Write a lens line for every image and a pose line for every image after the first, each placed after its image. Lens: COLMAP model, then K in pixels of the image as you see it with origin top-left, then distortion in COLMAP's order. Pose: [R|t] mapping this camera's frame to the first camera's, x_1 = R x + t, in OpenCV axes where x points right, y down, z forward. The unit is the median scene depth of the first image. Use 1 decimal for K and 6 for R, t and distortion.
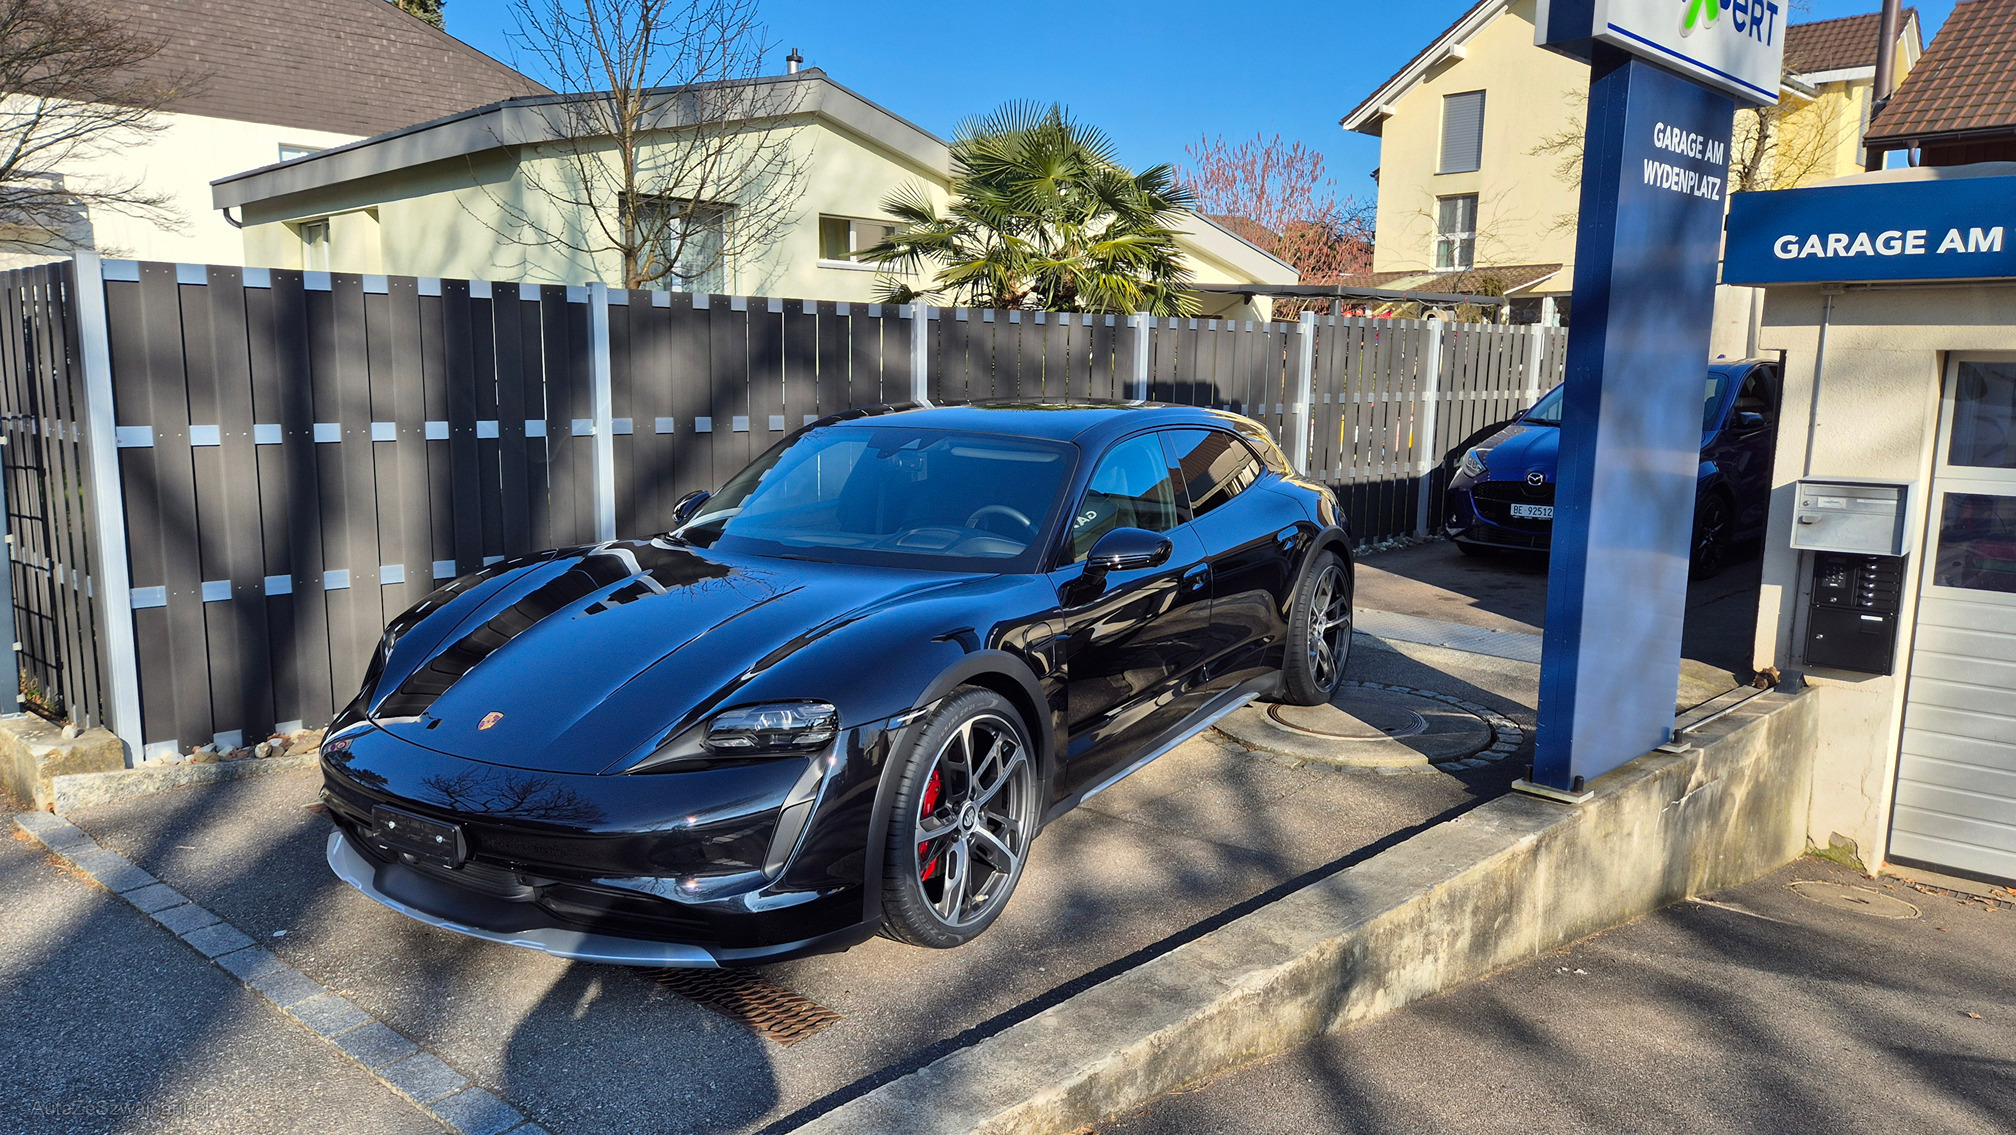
lens RADIAL K [[1362.4, 0, 998.8], [0, 1362.4, 581.5], [0, 0, 1]] dist [0.082866, -0.080735]
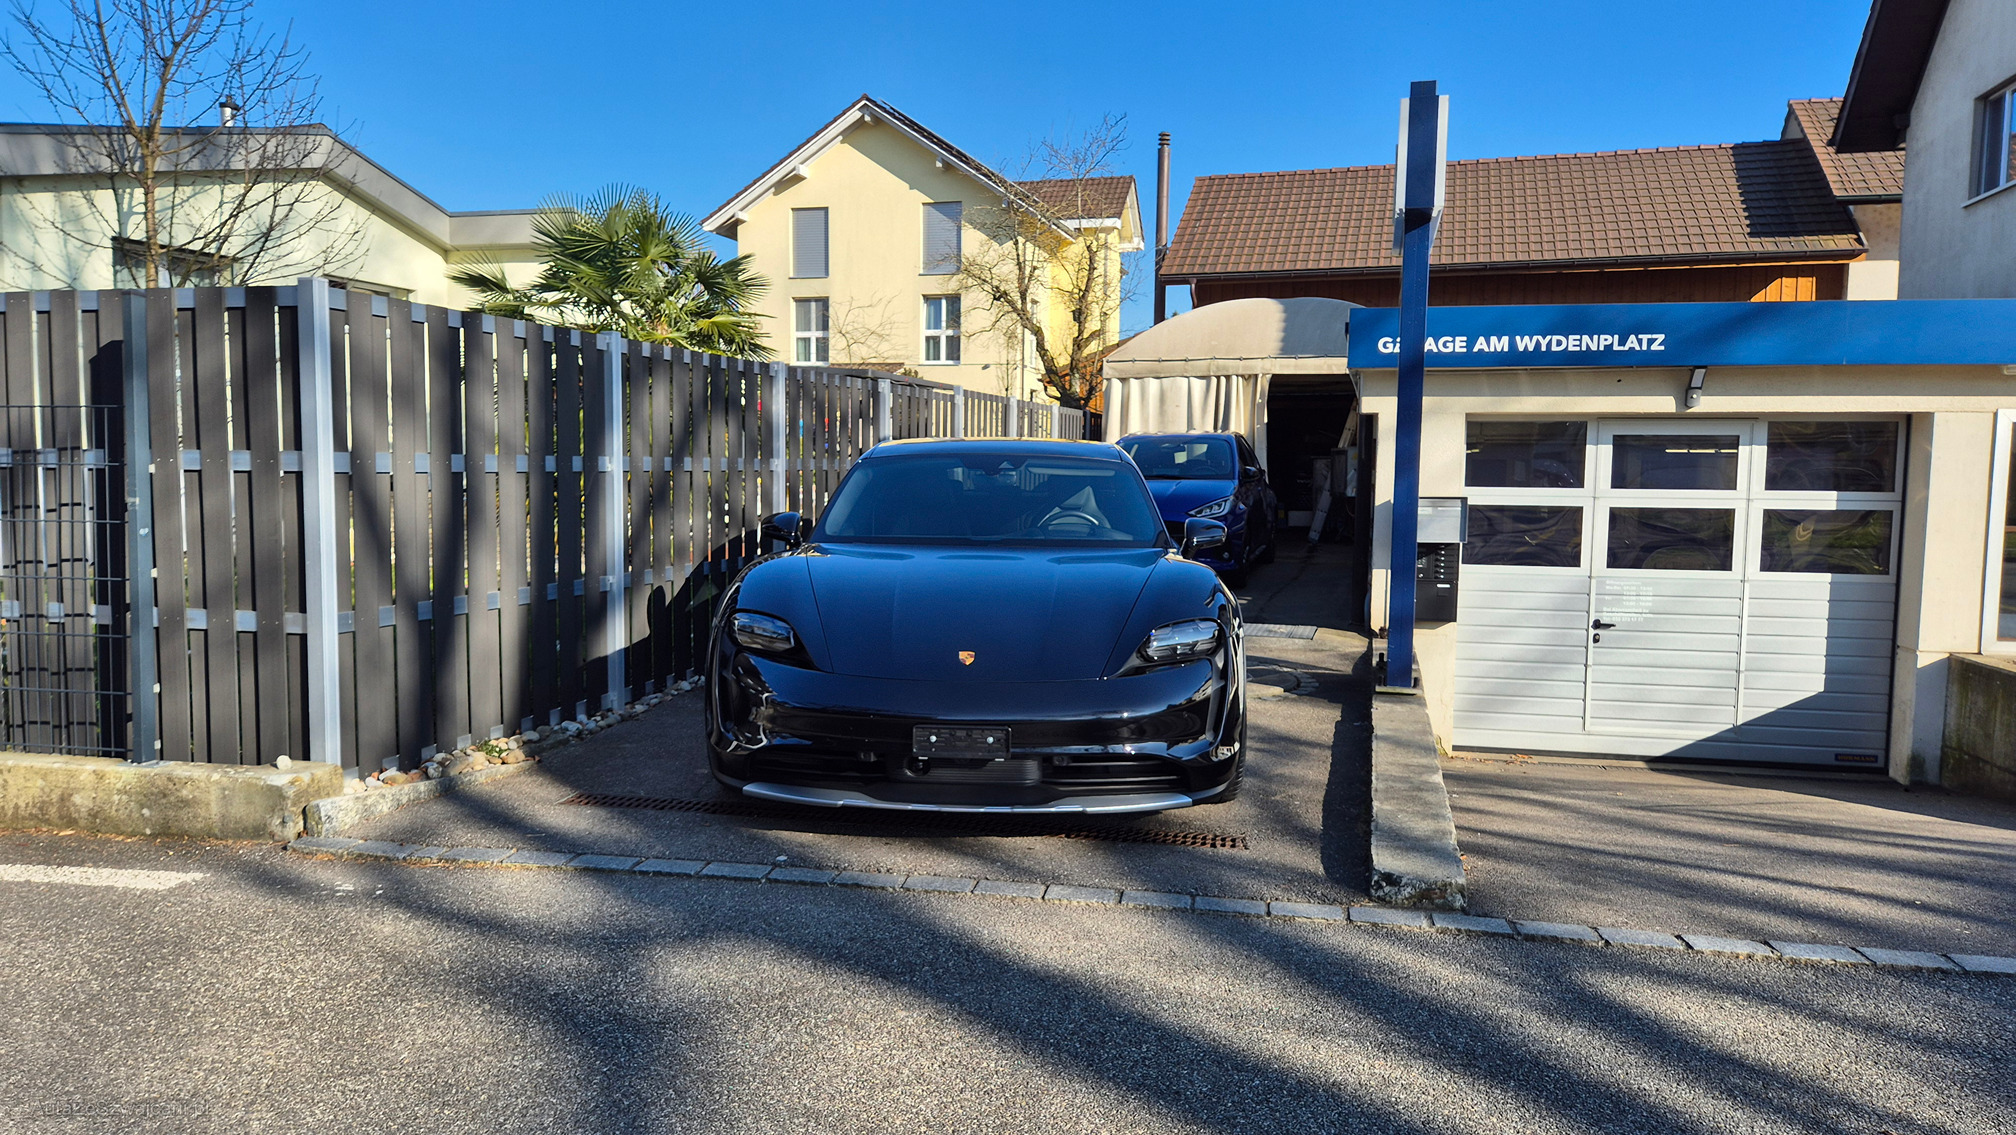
lens RADIAL K [[1377.3, 0, 1000.1], [0, 1377.3, 569.7], [0, 0, 1]] dist [0.073306, -0.070646]
pose [[0.864010, -0.042832, 0.501650, -0.566528], [0.080774, 0.995261, -0.054143, 0.052647], [-0.496953, 0.087300, 0.863375, -0.081840]]
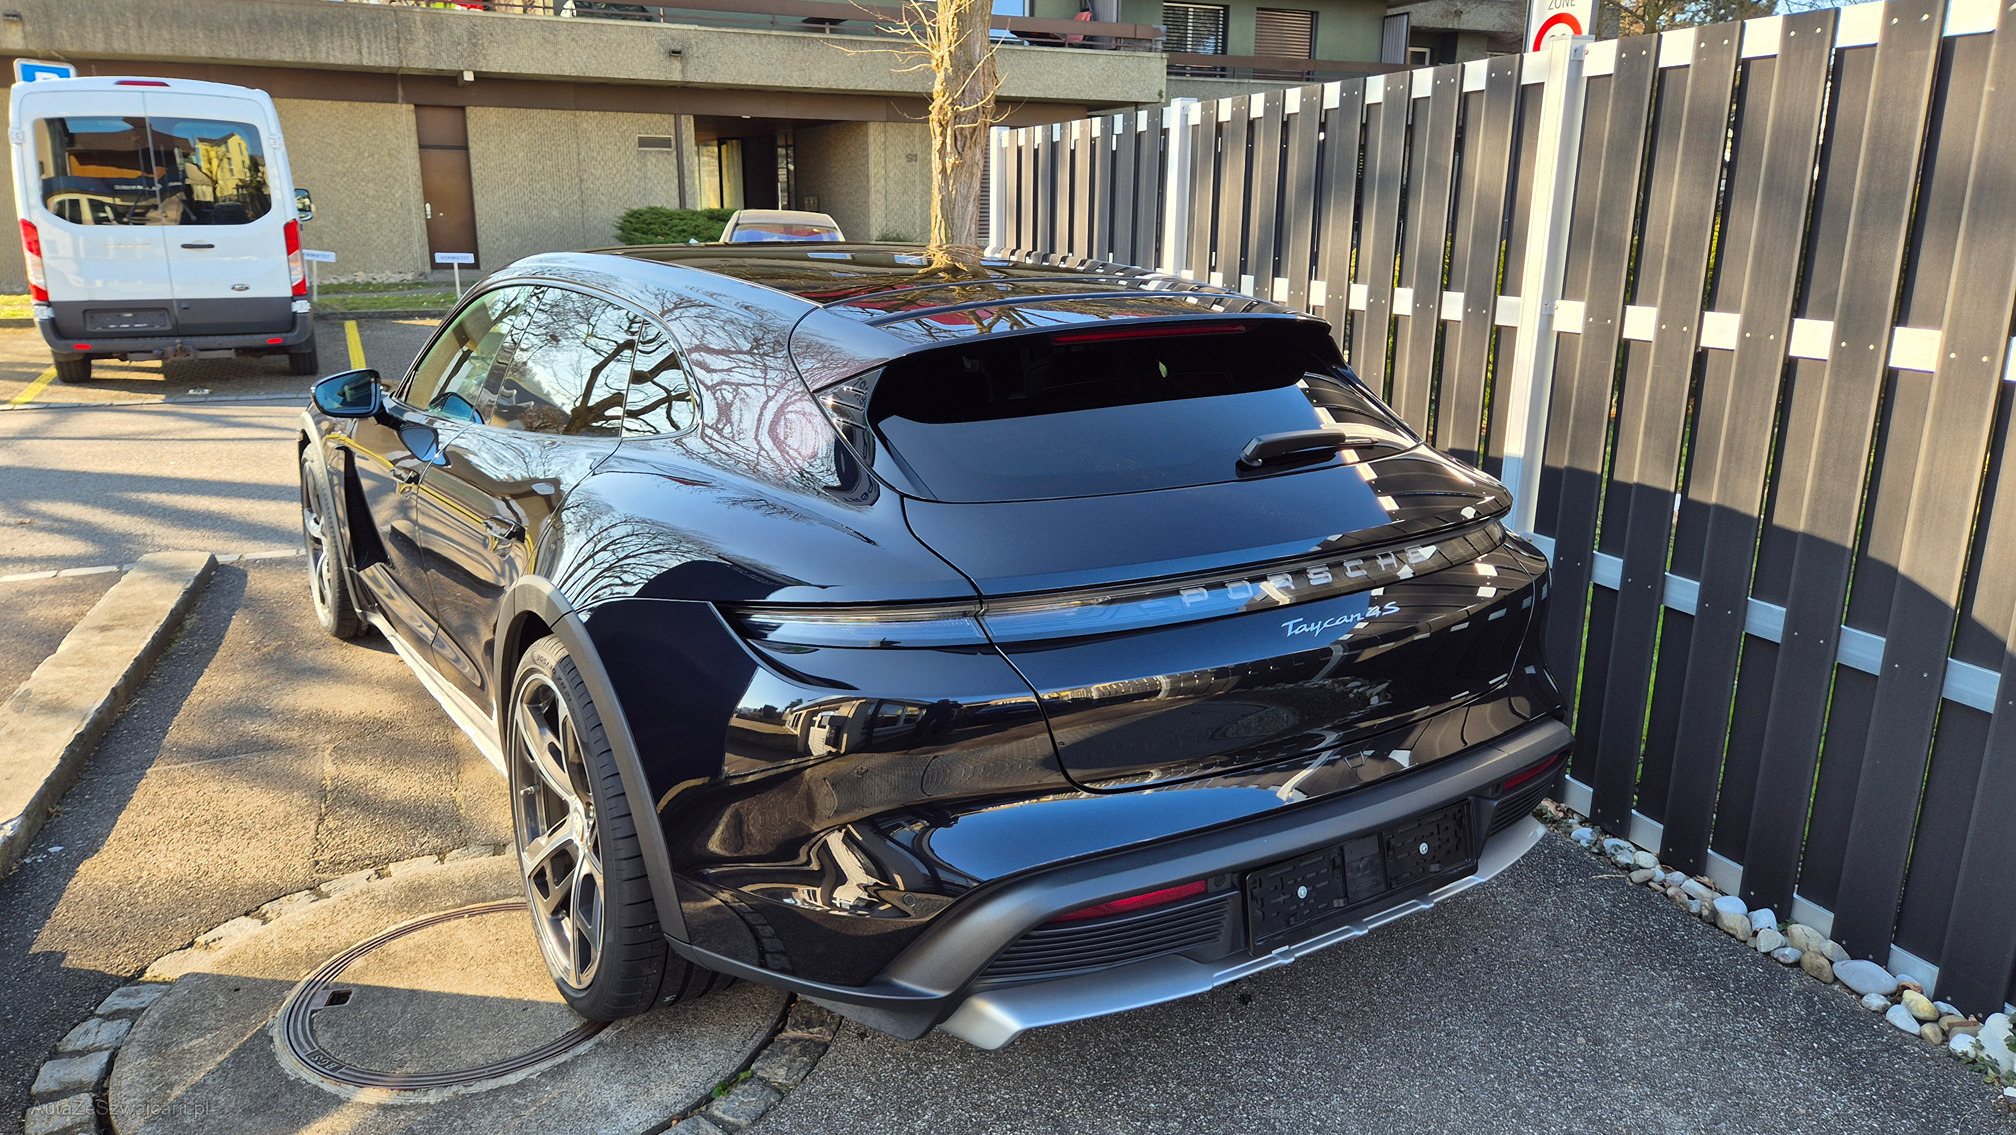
lens RADIAL K [[1349.0, 0, 975.0], [0, 1349.0, 568.6], [0, 0, 1]] dist [0.076940, -0.073139]
pose [[-0.429910, 0.209252, -0.878289, 0.558388], [-0.151664, 0.942213, 0.298719, -0.186801], [0.890042, 0.261627, -0.373330, 1.316300]]
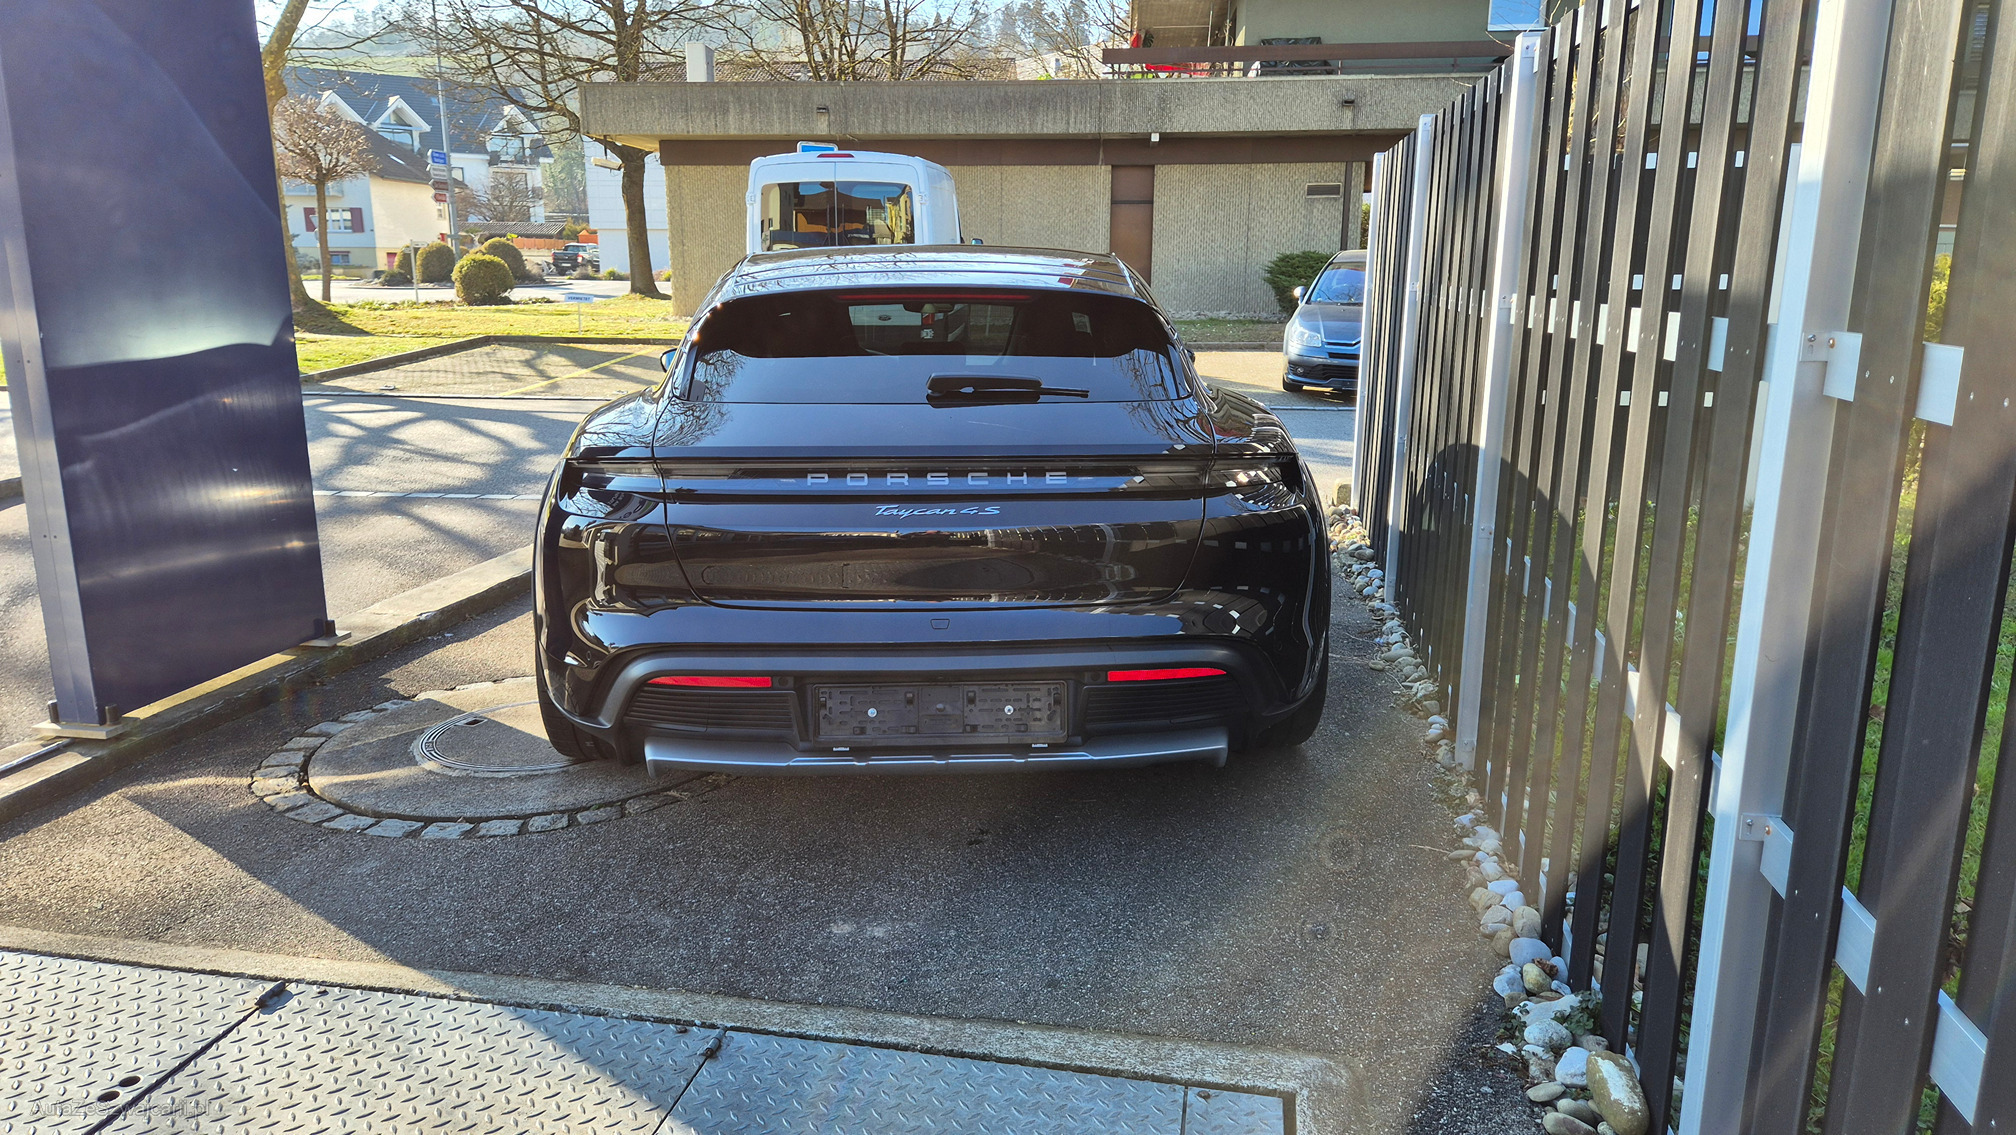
lens RADIAL K [[1355.0, 0, 990.9], [0, 1355.0, 564.0], [0, 0, 1]] dist [0.087930, -0.078009]
pose [[-0.824391, 0.102045, -0.556747, 0.446077], [-0.105399, 0.938736, 0.328126, -0.220269], [0.556122, 0.329184, -0.763129, 1.651050]]
